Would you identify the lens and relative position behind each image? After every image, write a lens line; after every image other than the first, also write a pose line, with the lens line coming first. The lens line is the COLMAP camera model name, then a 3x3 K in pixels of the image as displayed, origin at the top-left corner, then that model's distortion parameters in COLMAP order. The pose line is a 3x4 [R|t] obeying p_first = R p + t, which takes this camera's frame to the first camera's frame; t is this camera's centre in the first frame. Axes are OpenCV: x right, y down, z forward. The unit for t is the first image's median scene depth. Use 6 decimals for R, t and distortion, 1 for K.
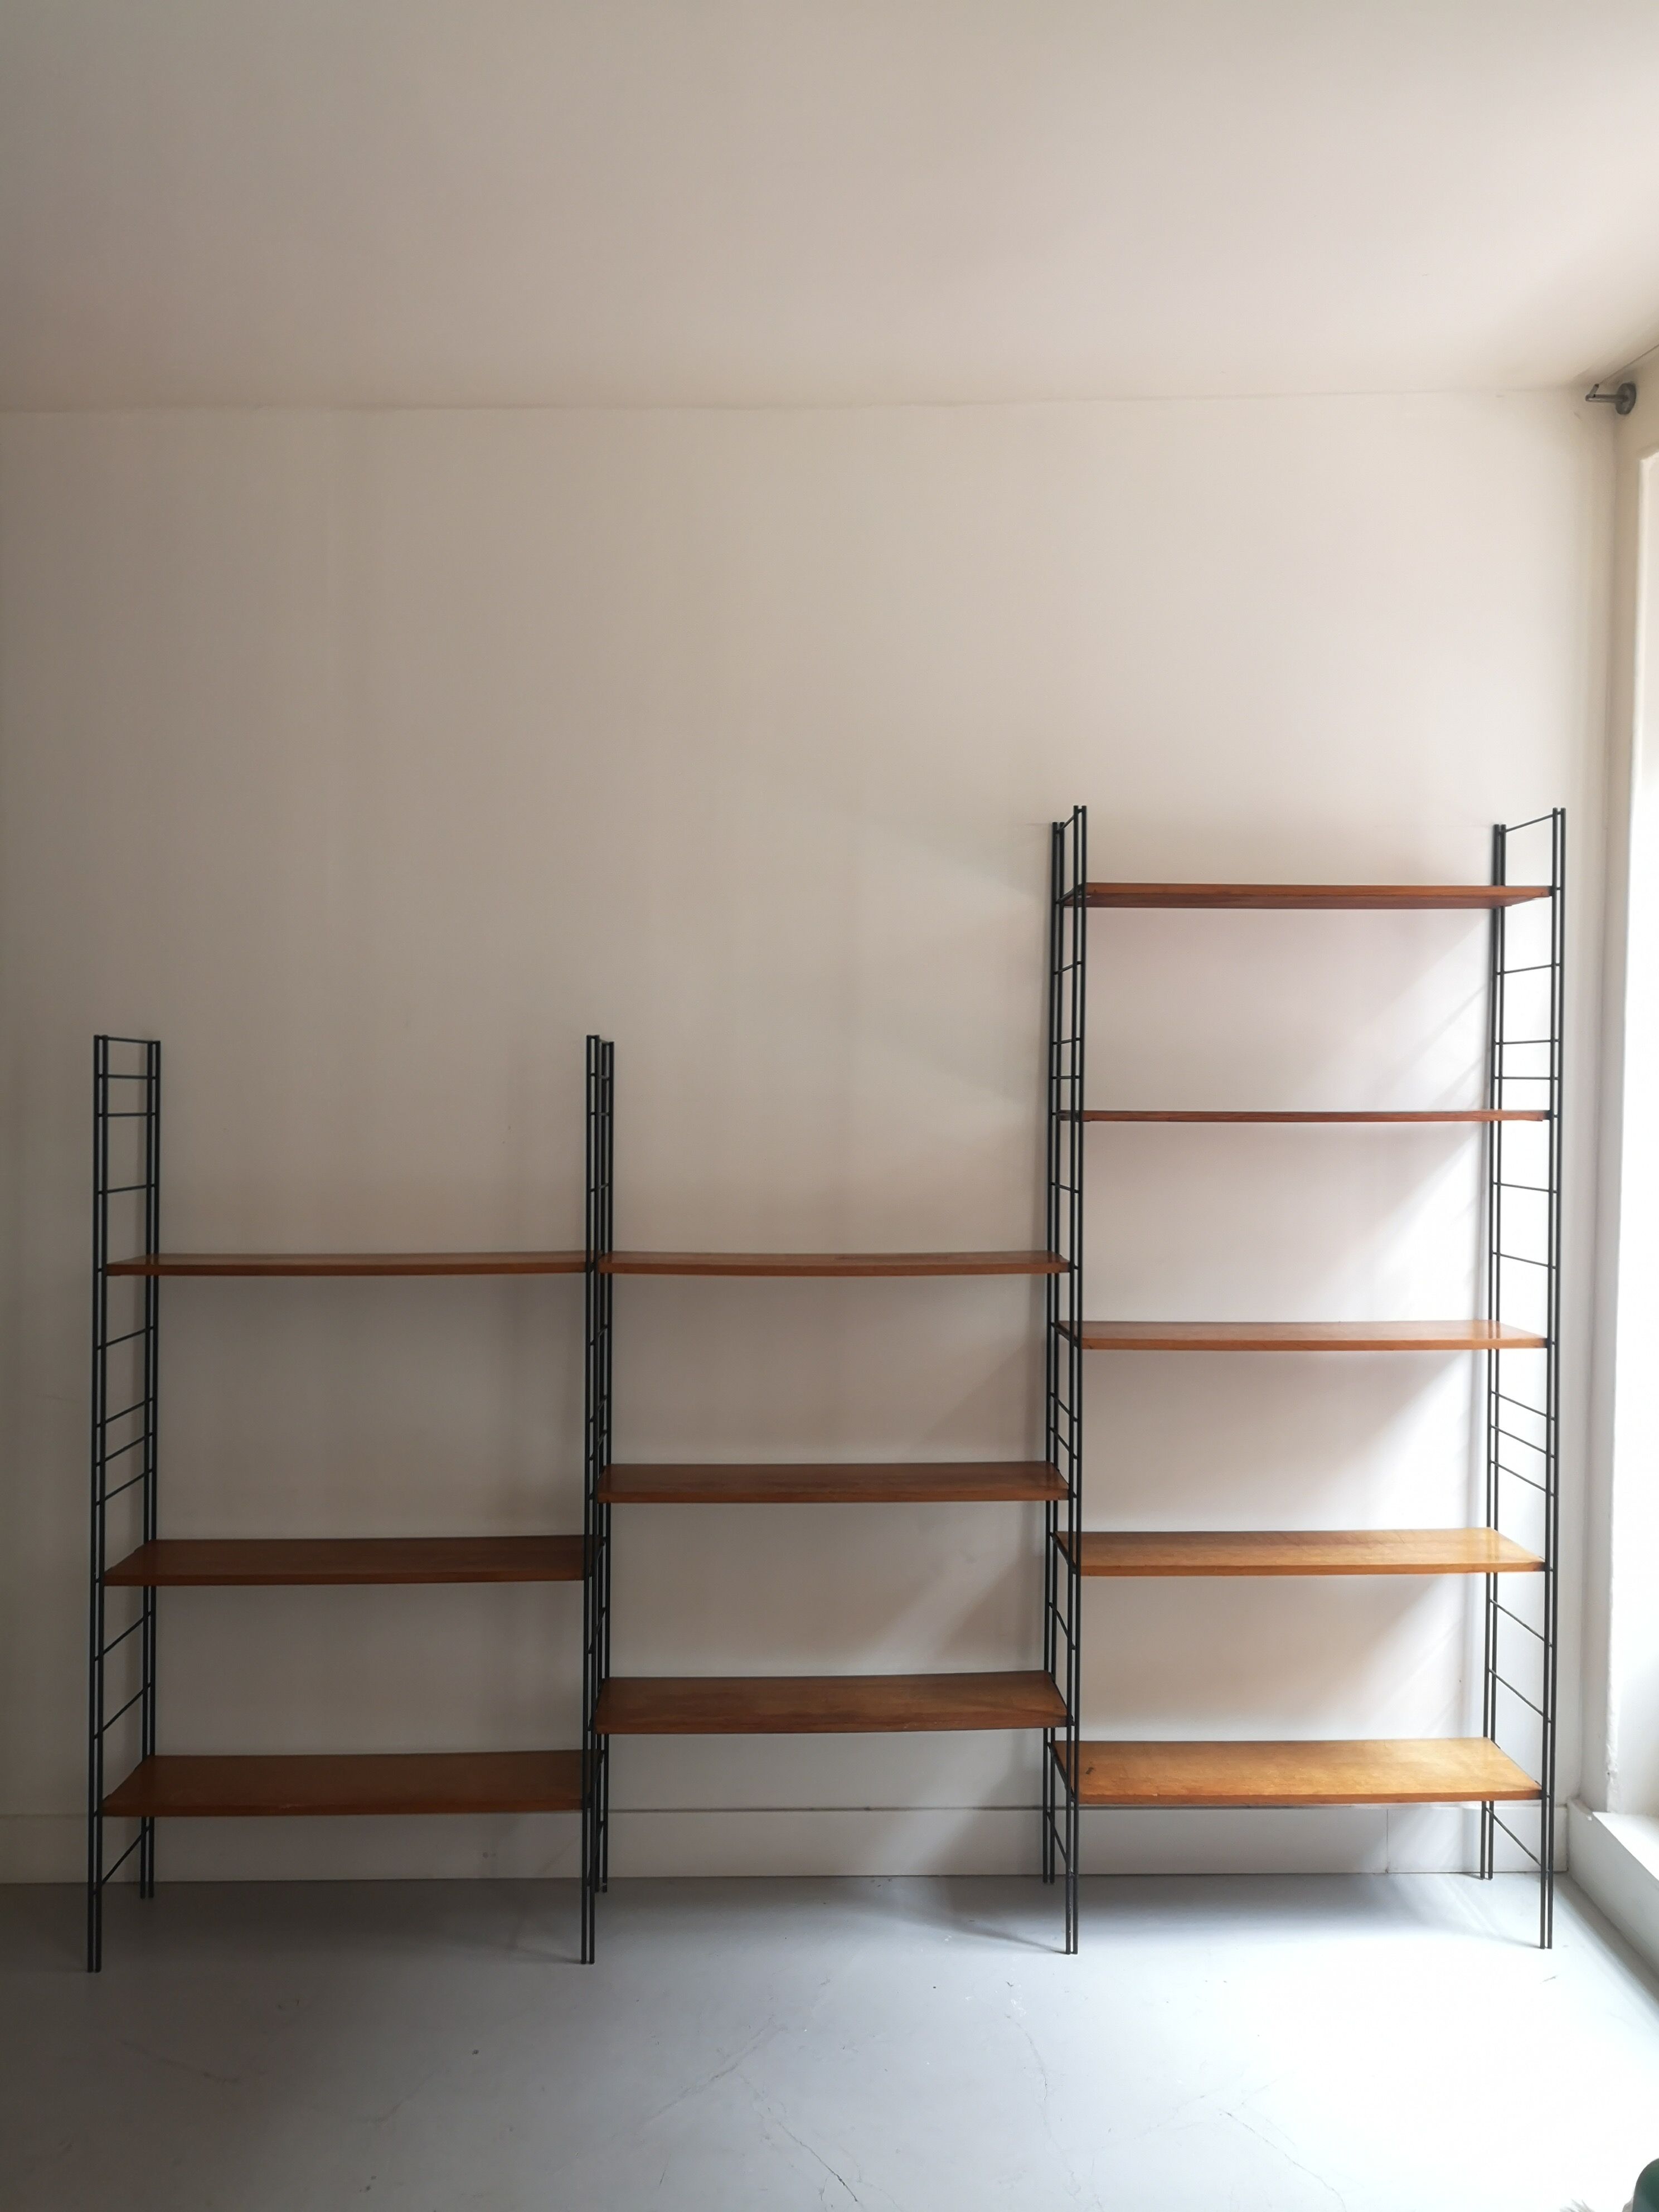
lens RADIAL K [[1754.7, 0, 873.4], [0, 1754.7, 1085.2], [0, 0, 1]] dist [0.028294, -0.002760]
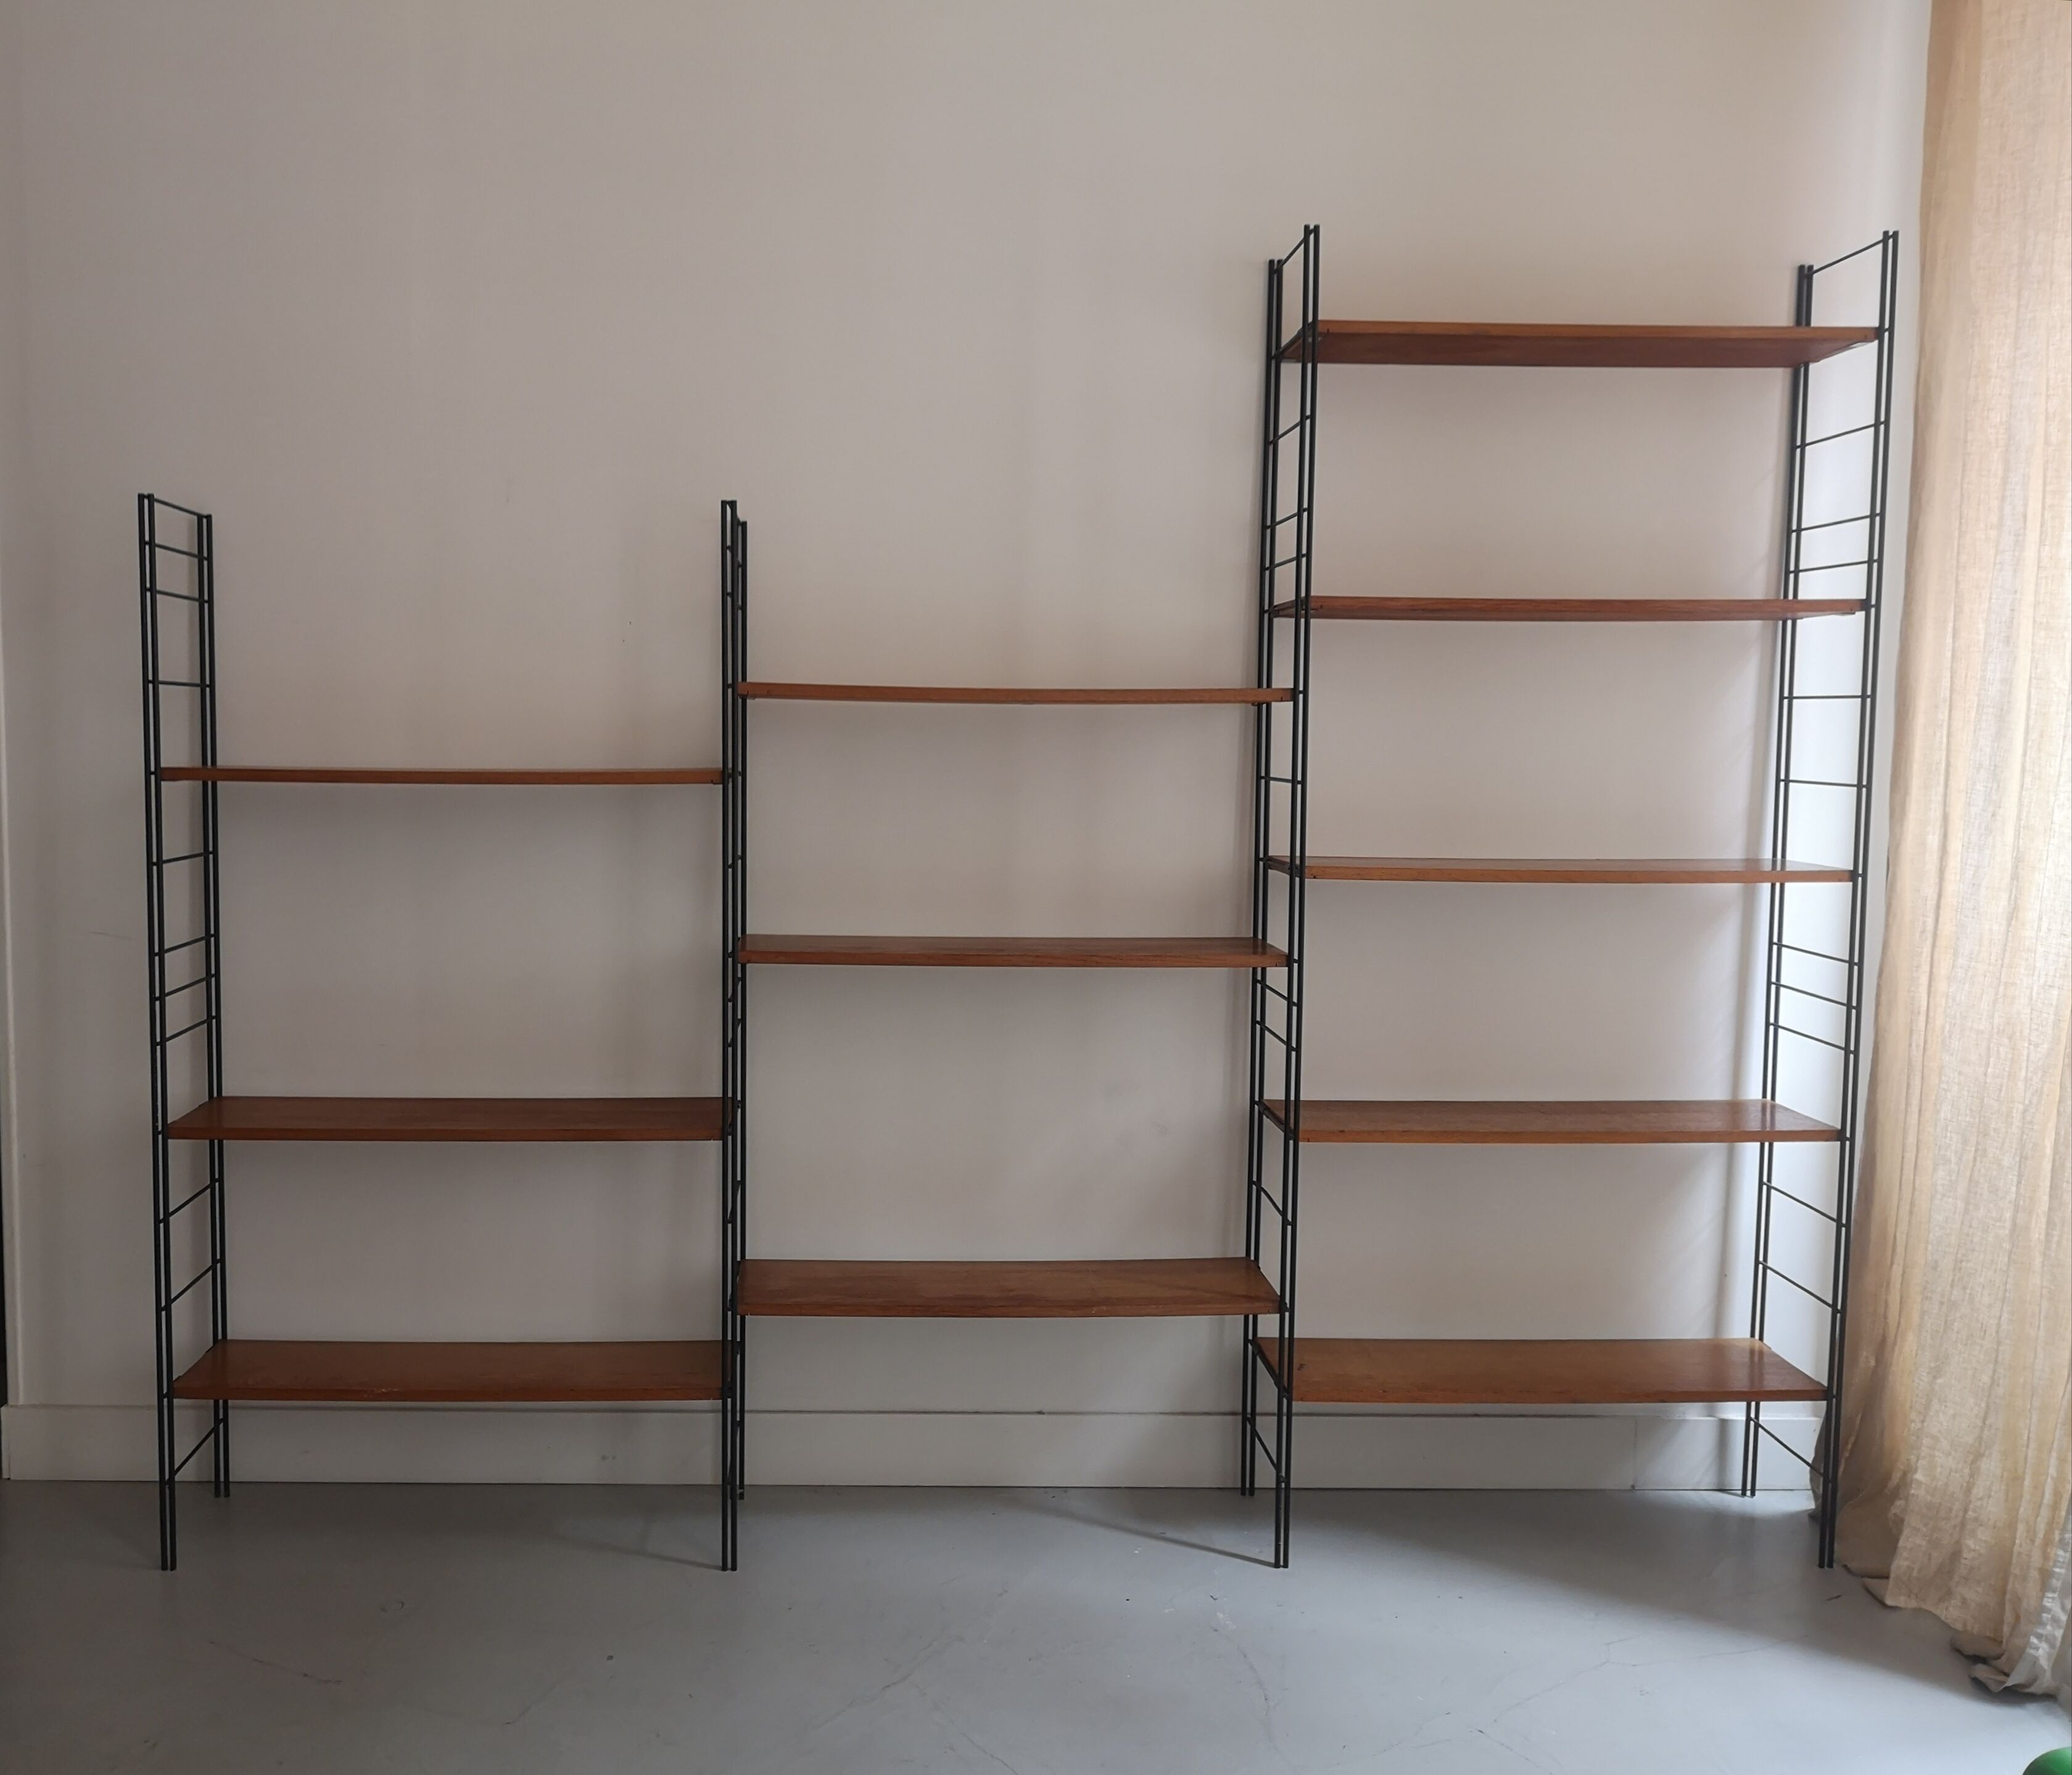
lens RADIAL K [[1940.5, 0, 930.6], [0, 1940.5, 864.9], [0, 0, 1]] dist [0.025336, -0.011928]
pose [[0.999957, 0.004290, -0.008255, -0.052429], [-0.003721, 0.997699, 0.067696, 0.078908], [0.008527, -0.067662, 0.997672, 0.061419]]
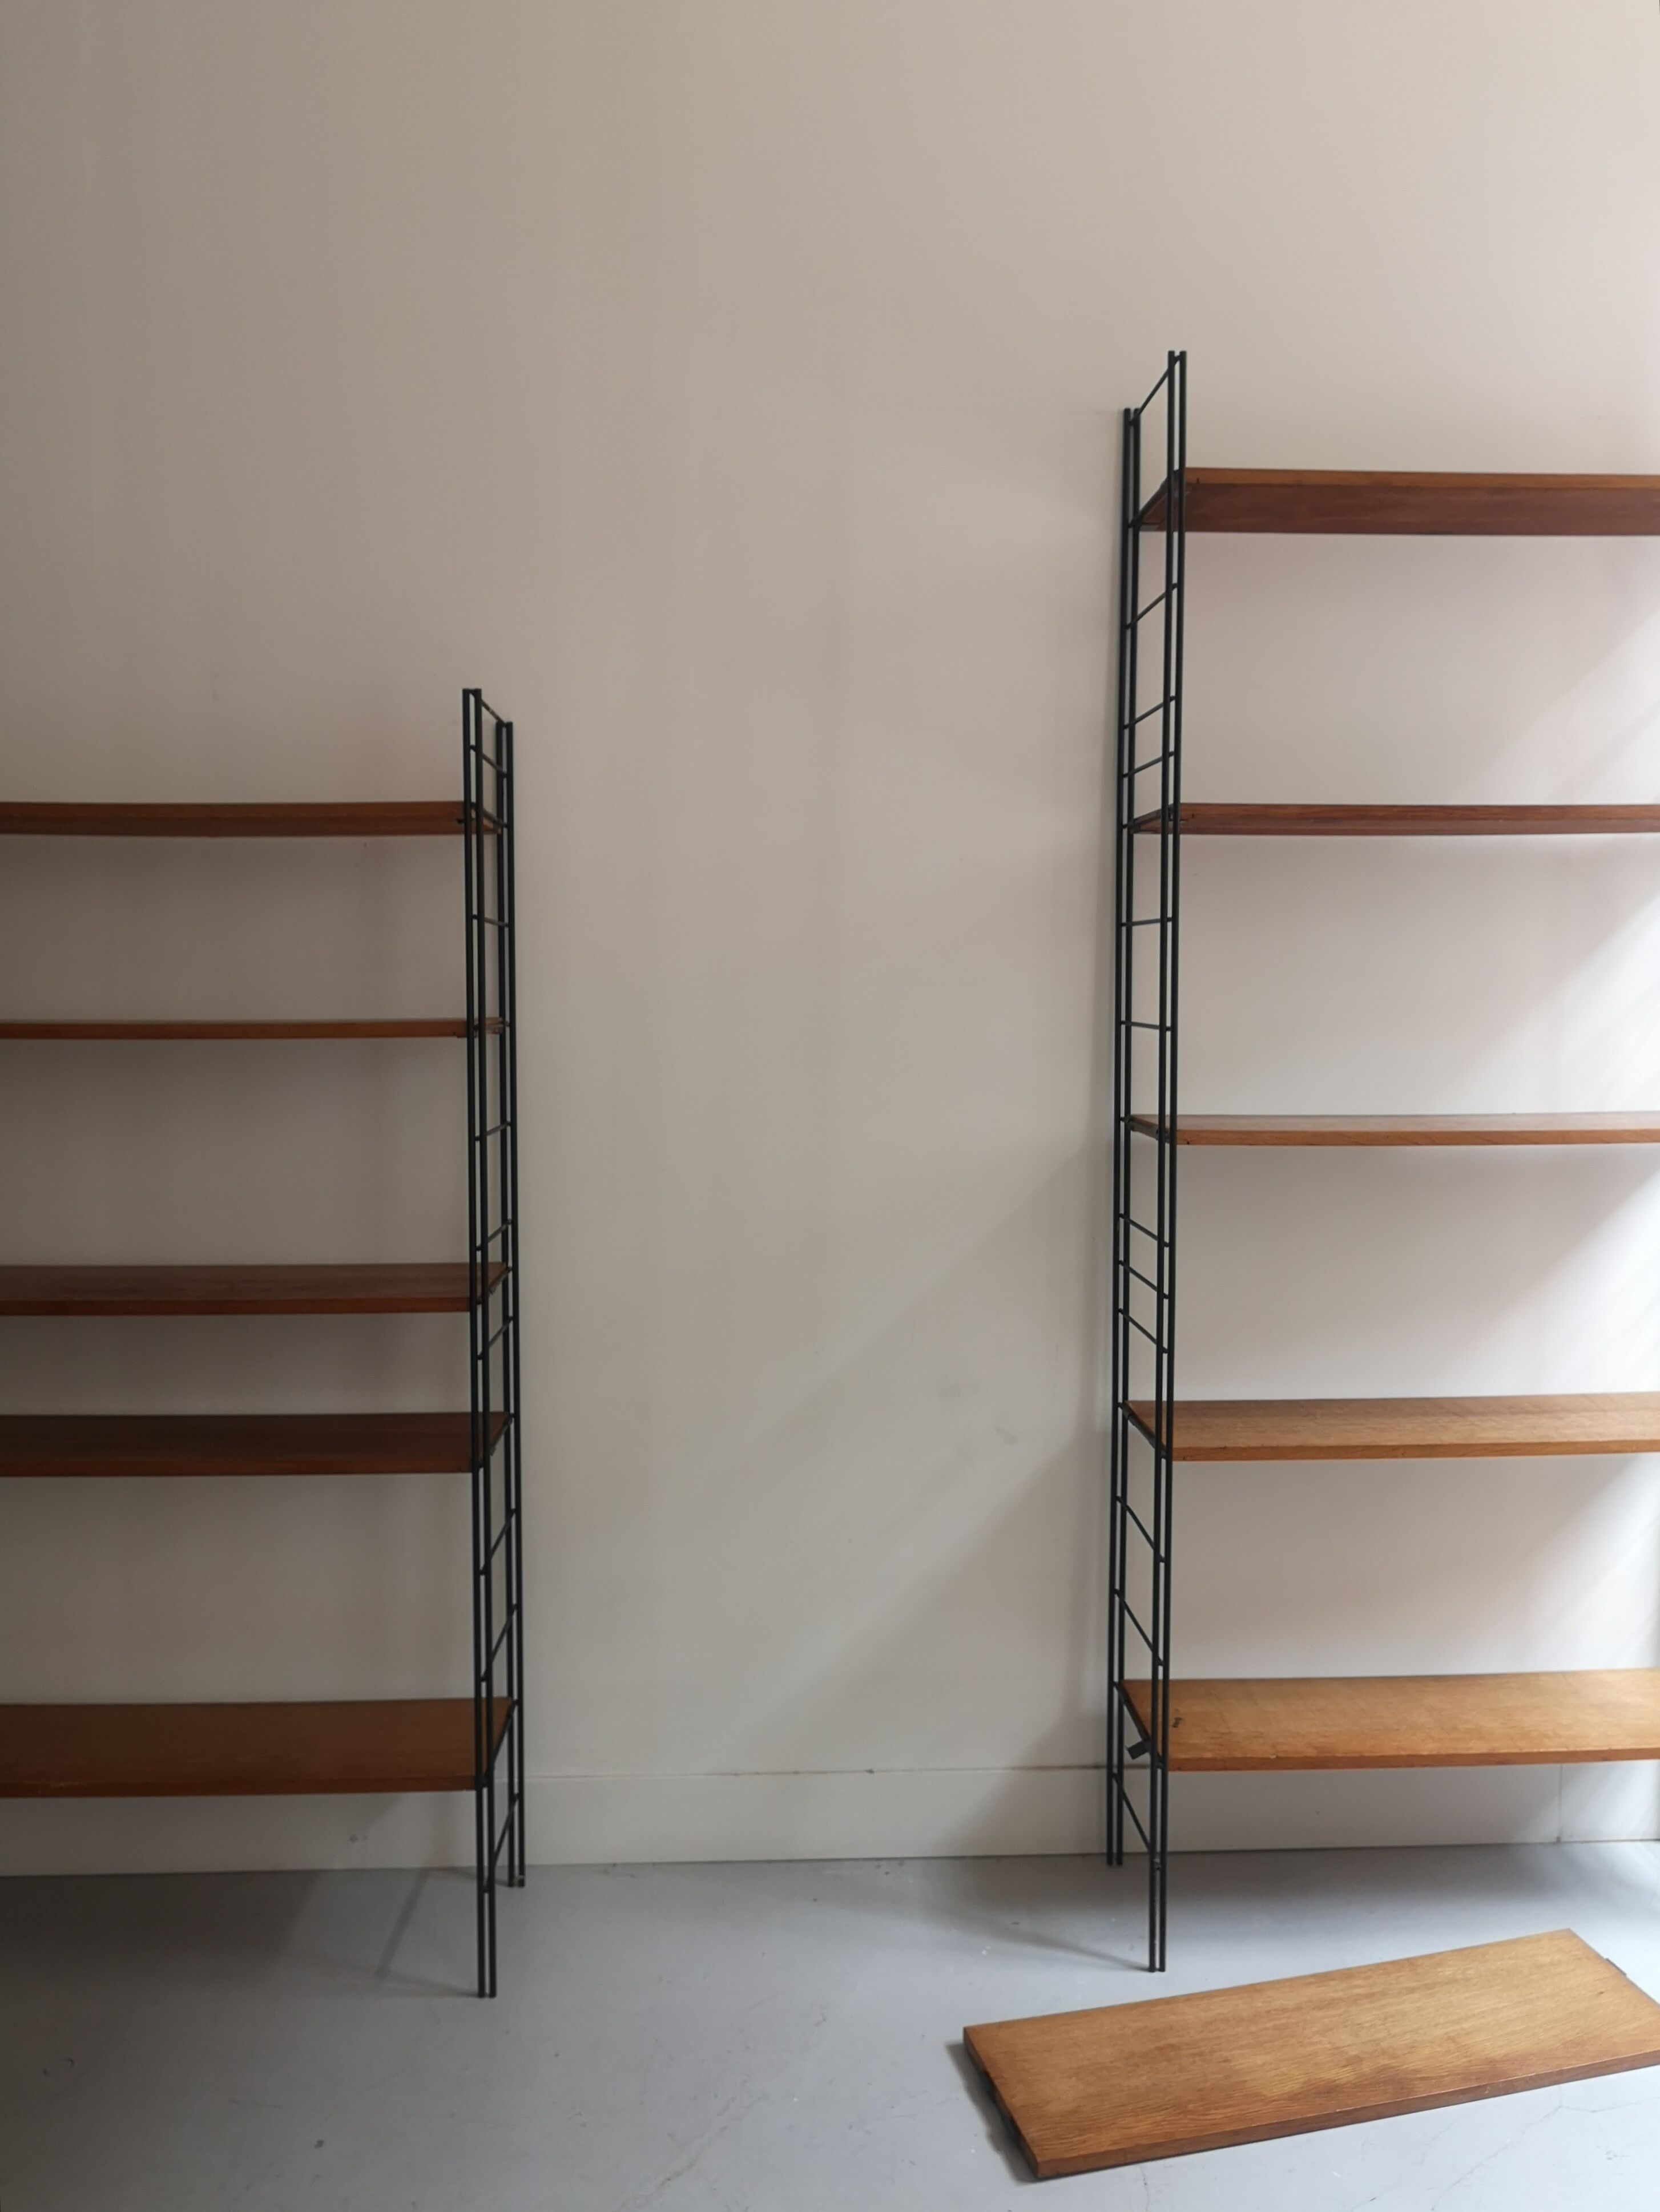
lens RADIAL K [[1754.9, 0, 837.4], [0, 1754.9, 1099.3], [0, 0, 1]] dist [0.028294, -0.002760]
pose [[0.999953, -0.007267, 0.006416, -0.020524], [0.006790, 0.997413, 0.071562, 0.078879], [-0.006919, -0.071515, 0.997415, 0.292163]]
